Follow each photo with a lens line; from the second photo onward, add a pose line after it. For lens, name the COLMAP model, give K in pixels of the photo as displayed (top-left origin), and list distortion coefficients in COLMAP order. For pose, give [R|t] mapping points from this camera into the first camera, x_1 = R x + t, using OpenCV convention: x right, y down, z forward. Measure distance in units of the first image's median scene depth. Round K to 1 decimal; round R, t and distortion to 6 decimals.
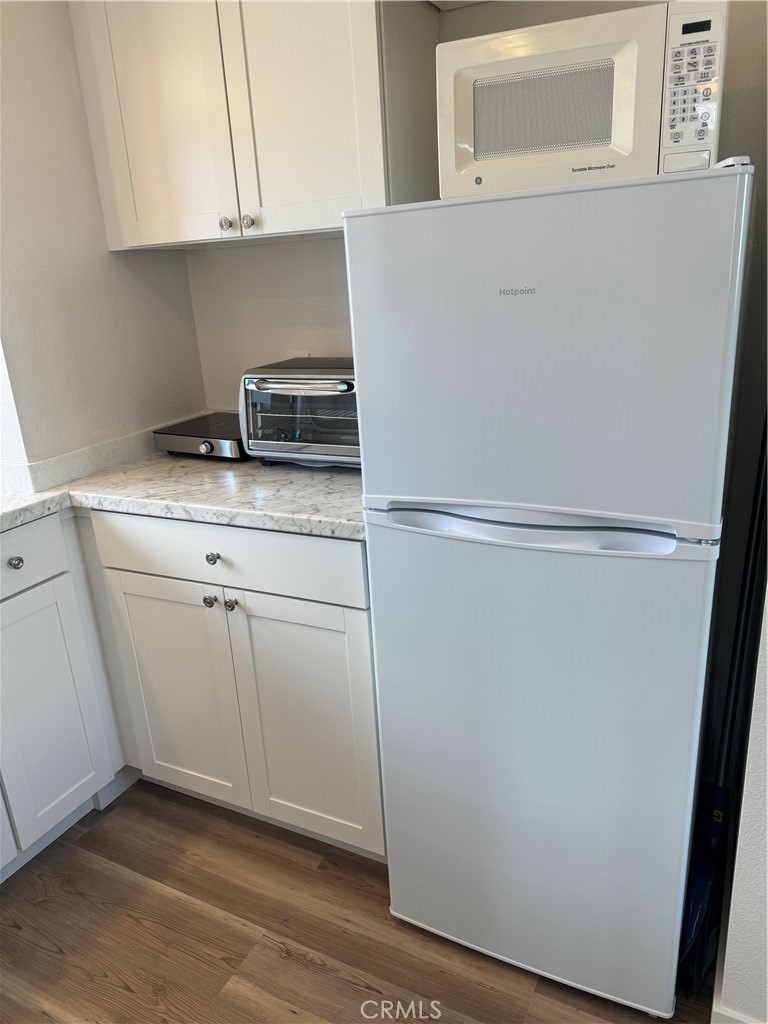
lens RADIAL K [[735.9, 0, 384.0], [0, 735.9, 512.0], [0, 0, 1]] dist [0.007480, -0.007729]
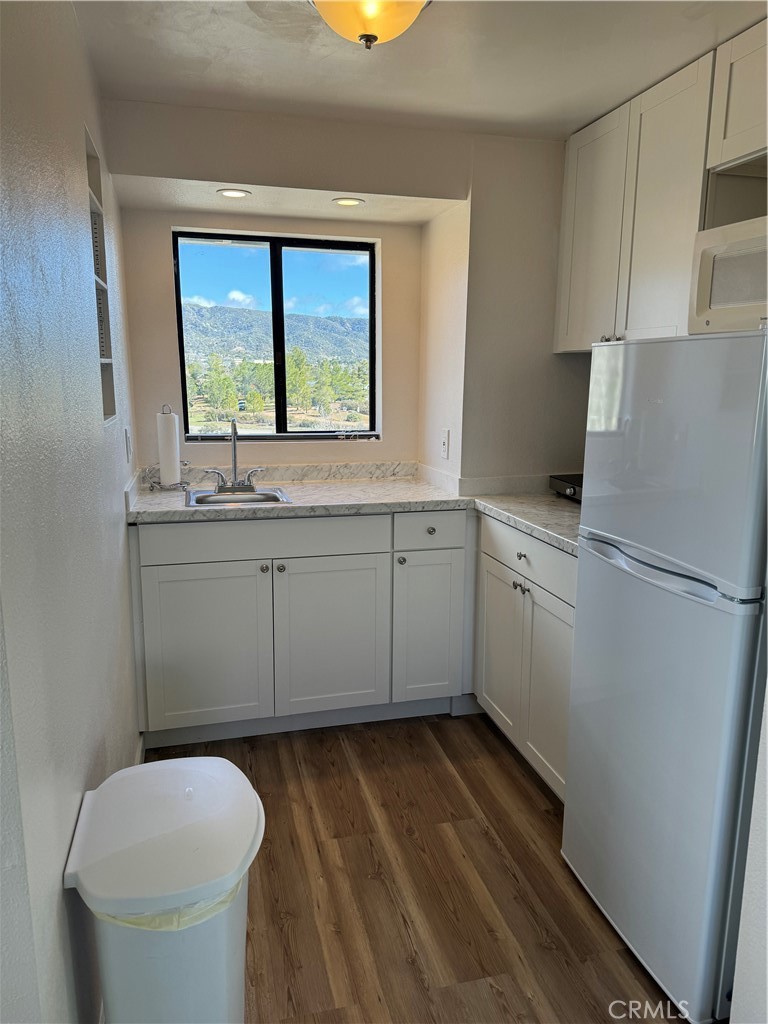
lens RADIAL K [[735.9, 0, 384.0], [0, 735.9, 512.0], [0, 0, 1]] dist [0.007480, -0.007729]
pose [[0.661276, 0.205530, -0.721437, 0.622006], [-0.279009, 0.960124, 0.017787, 0.027084], [0.696324, 0.189526, 0.692252, -0.241740]]
